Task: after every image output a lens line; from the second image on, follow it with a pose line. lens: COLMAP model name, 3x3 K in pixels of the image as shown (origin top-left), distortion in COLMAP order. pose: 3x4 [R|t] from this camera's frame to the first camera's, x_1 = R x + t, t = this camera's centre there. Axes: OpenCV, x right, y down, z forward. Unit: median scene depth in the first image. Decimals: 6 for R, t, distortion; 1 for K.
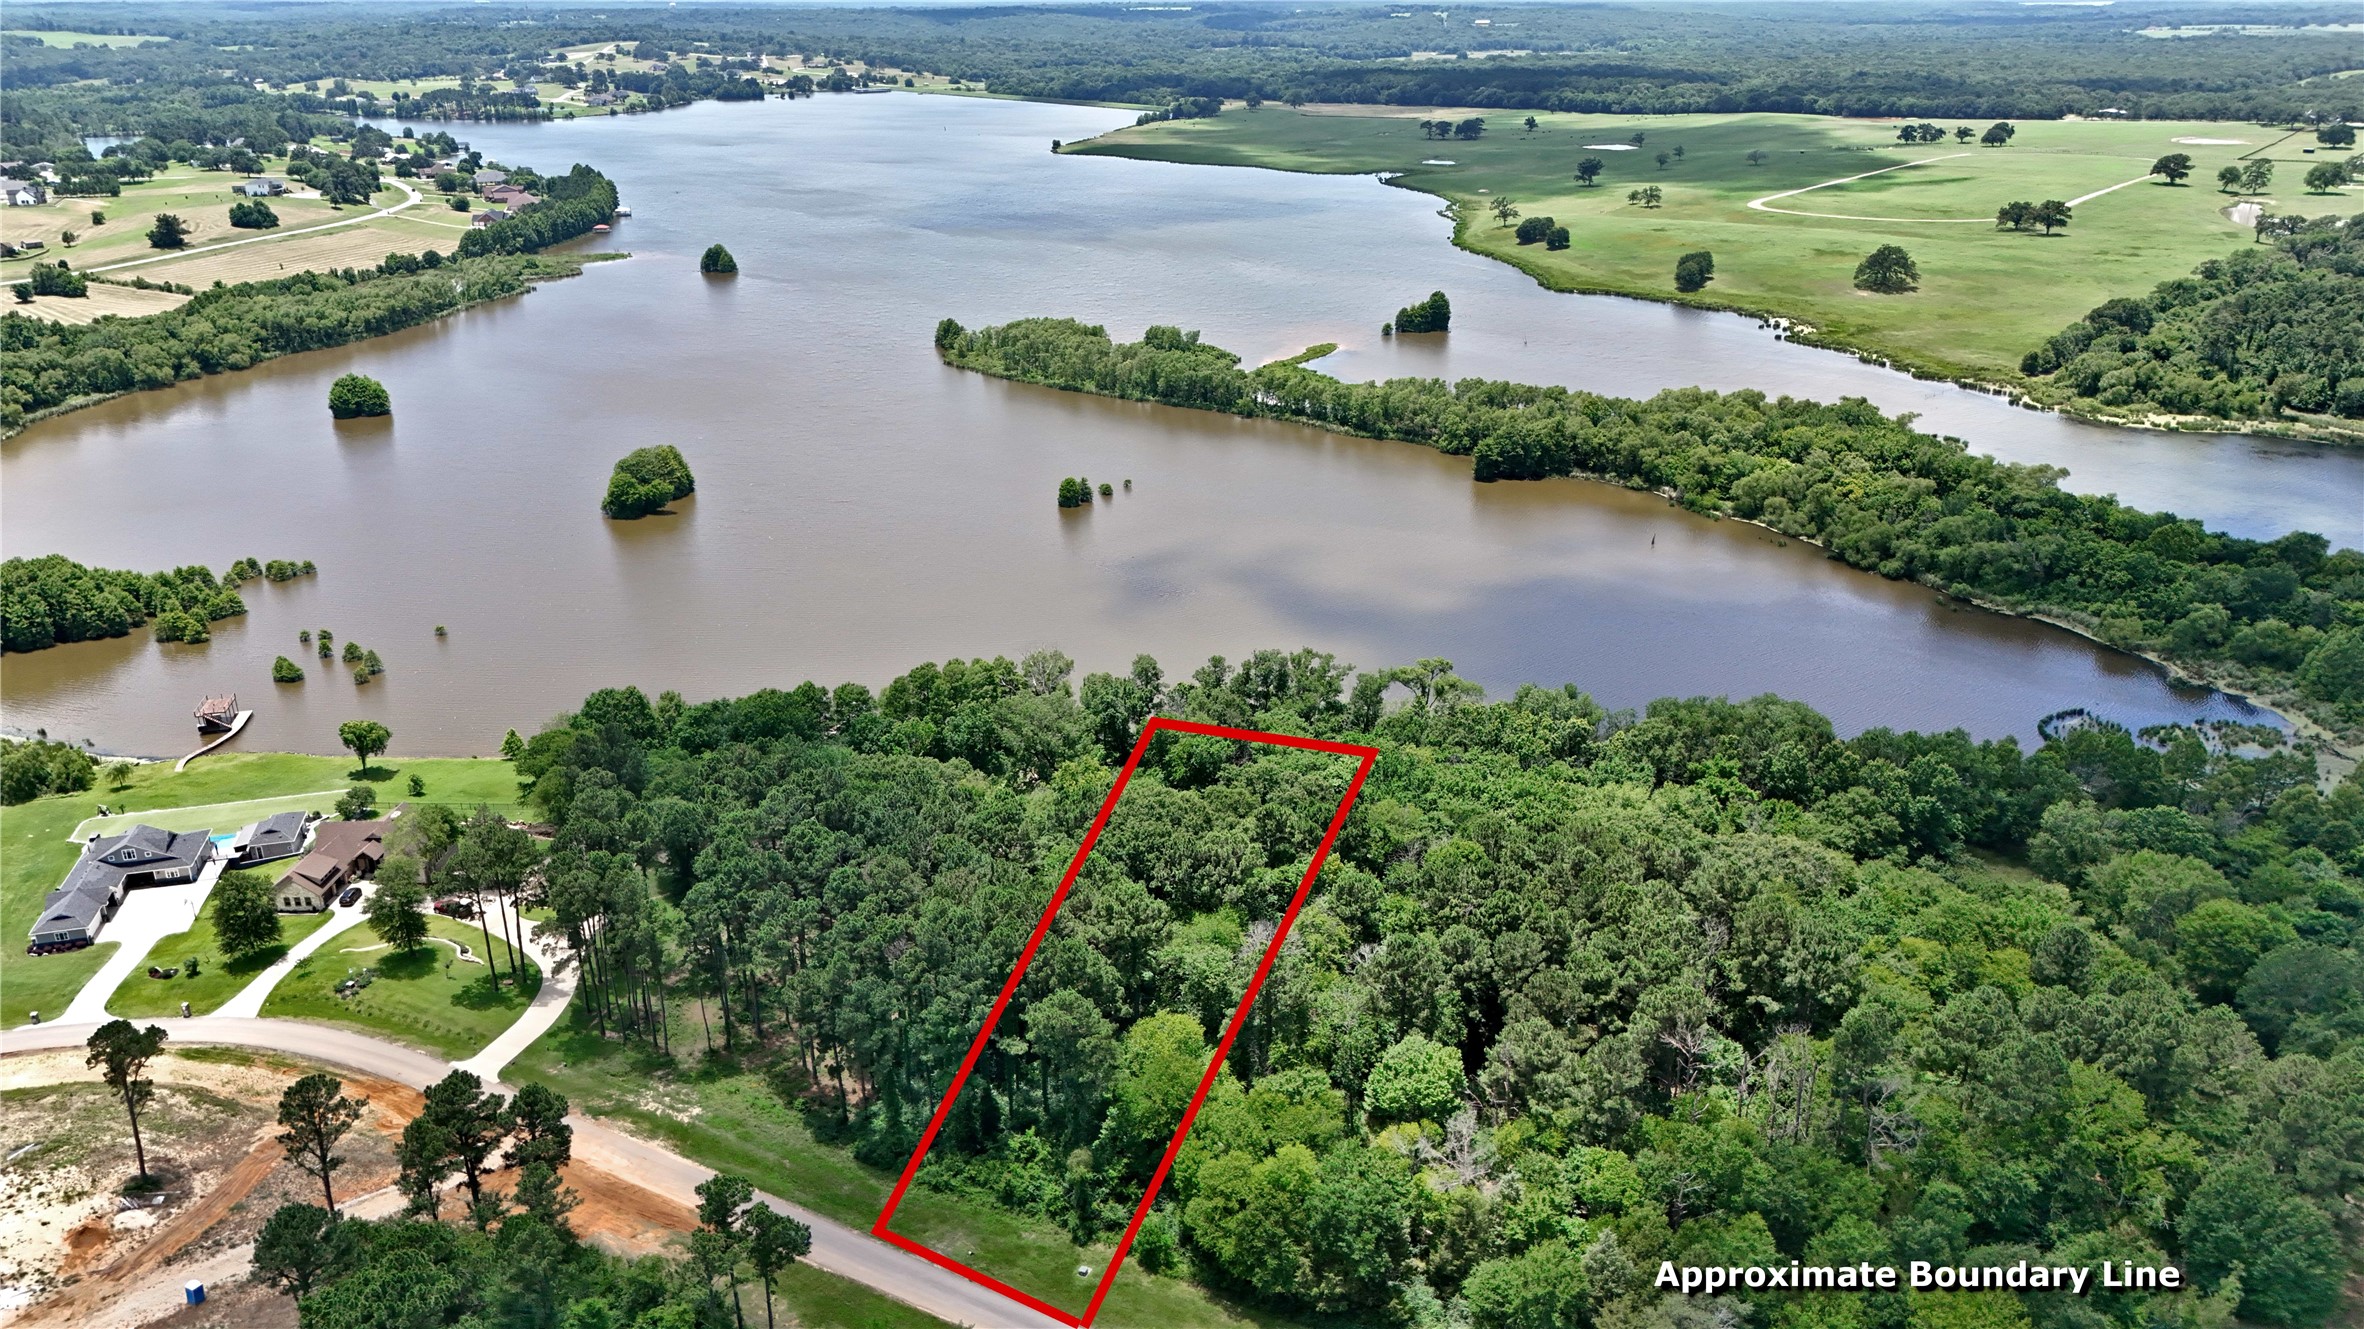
lens RADIAL K [[1692.6, 0, 1191.0], [0, 1692.6, 663.7], [0, 0, 1]] dist [0.073207, -0.081573]
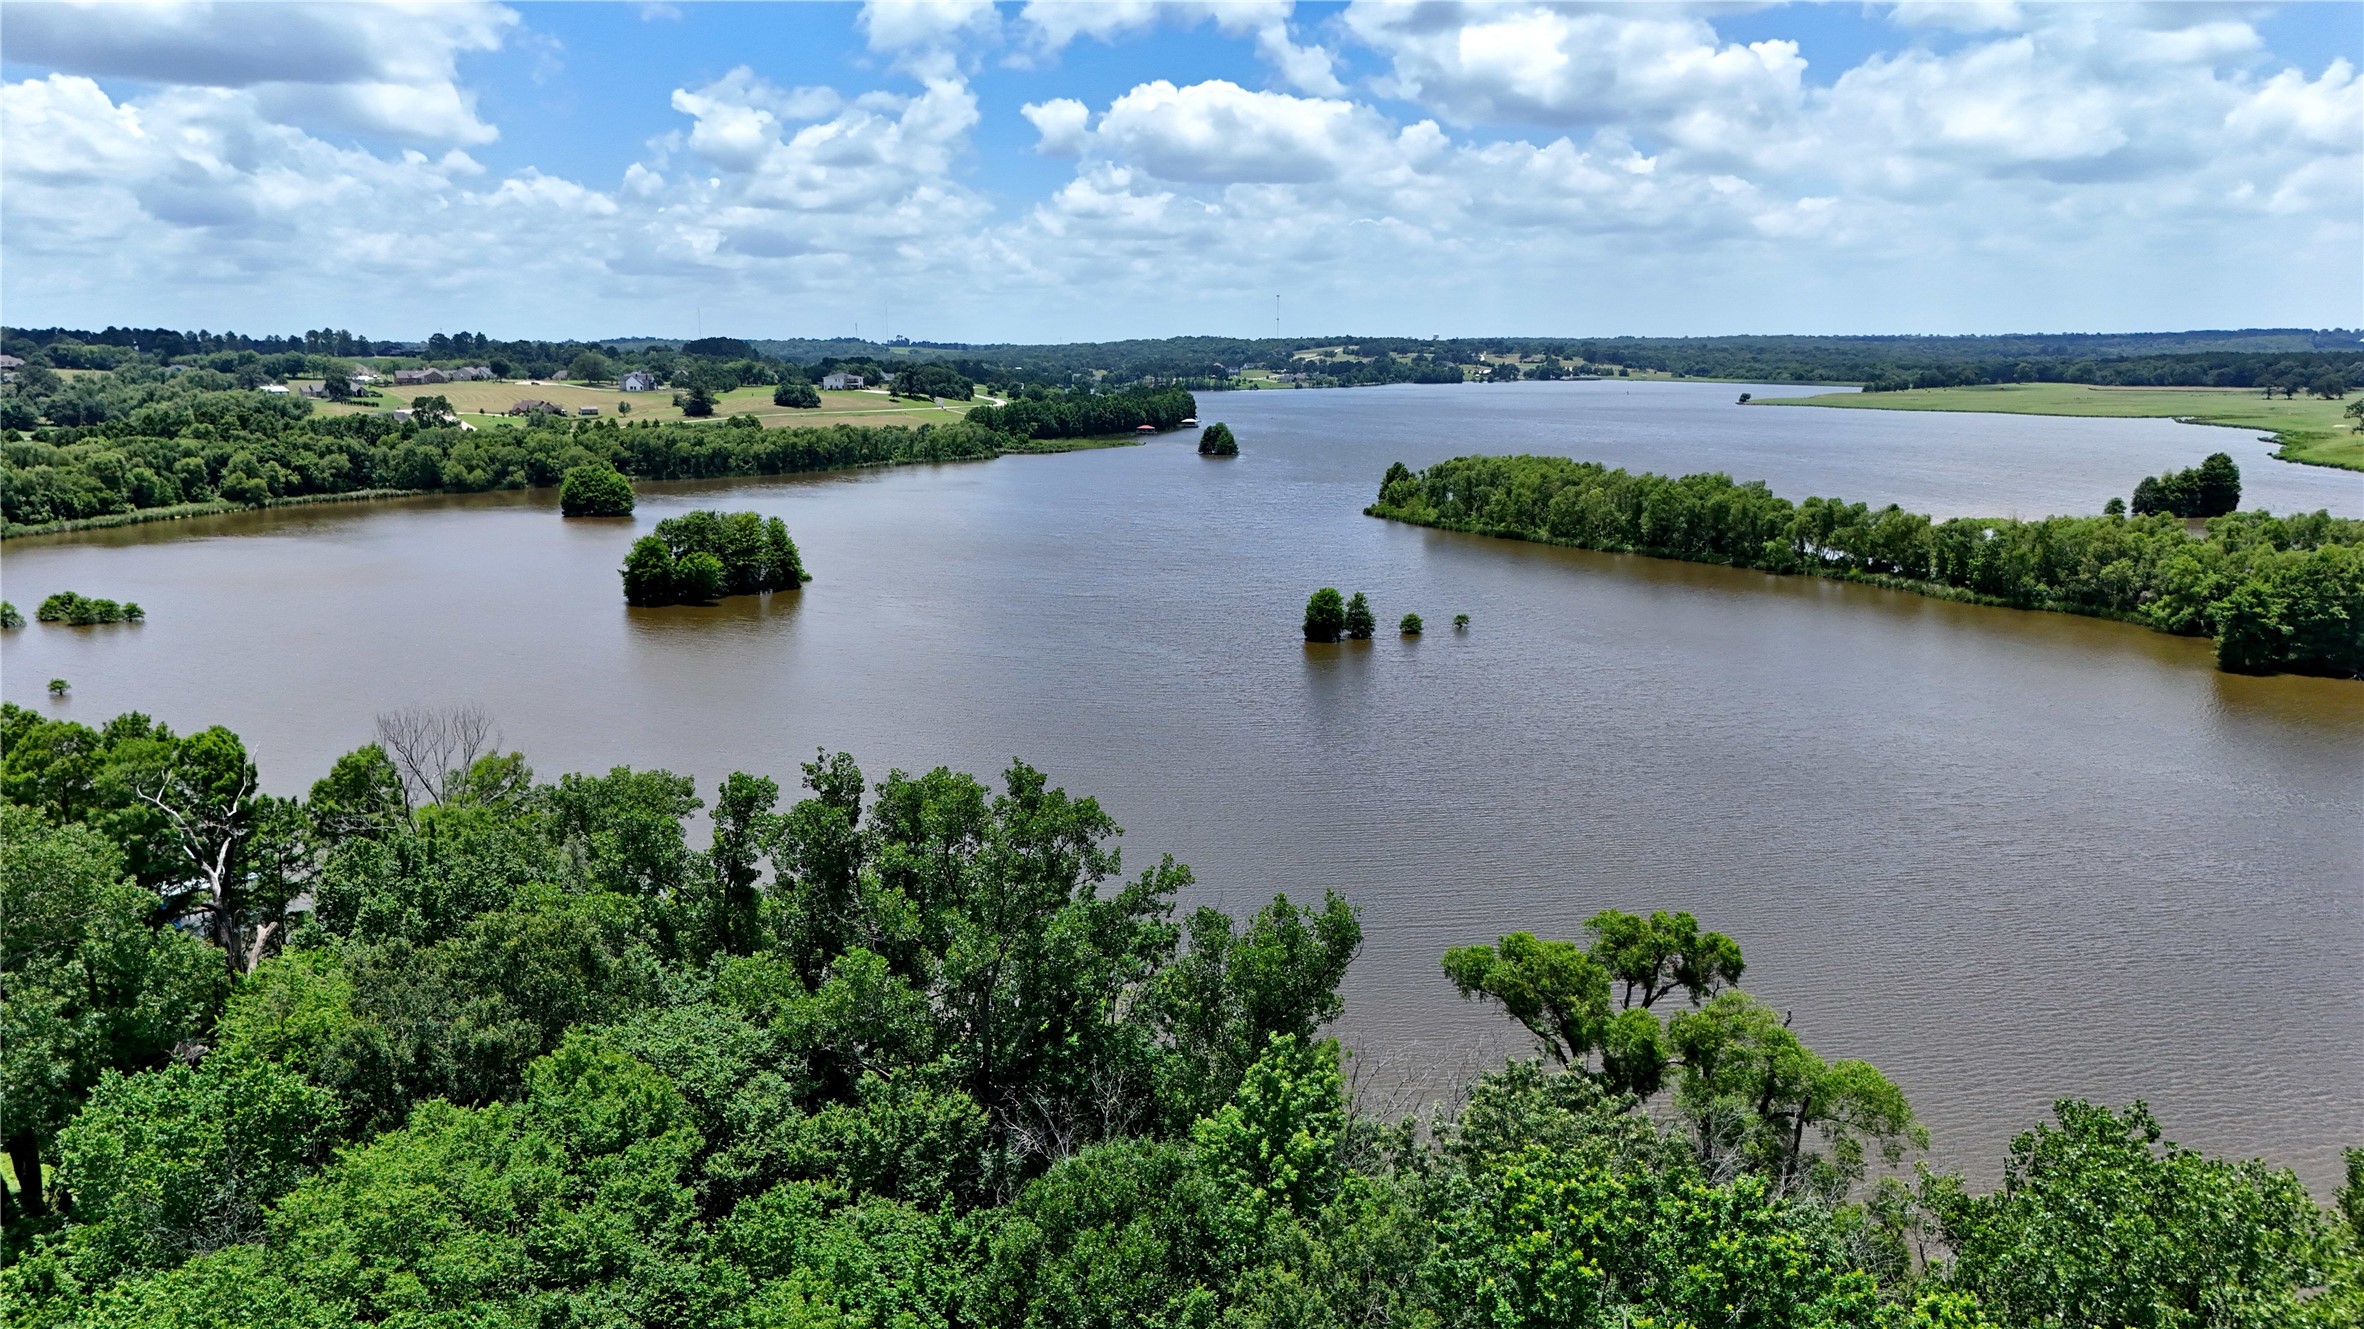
lens RADIAL K [[1692.6, 0, 1191.0], [0, 1692.6, 663.7], [0, 0, 1]] dist [0.073207, -0.081573]
pose [[0.905068, 0.071824, -0.419157, 0.092941], [-0.151273, 0.975543, -0.159476, 0.005103], [0.397451, 0.207744, 0.893798, 0.400326]]
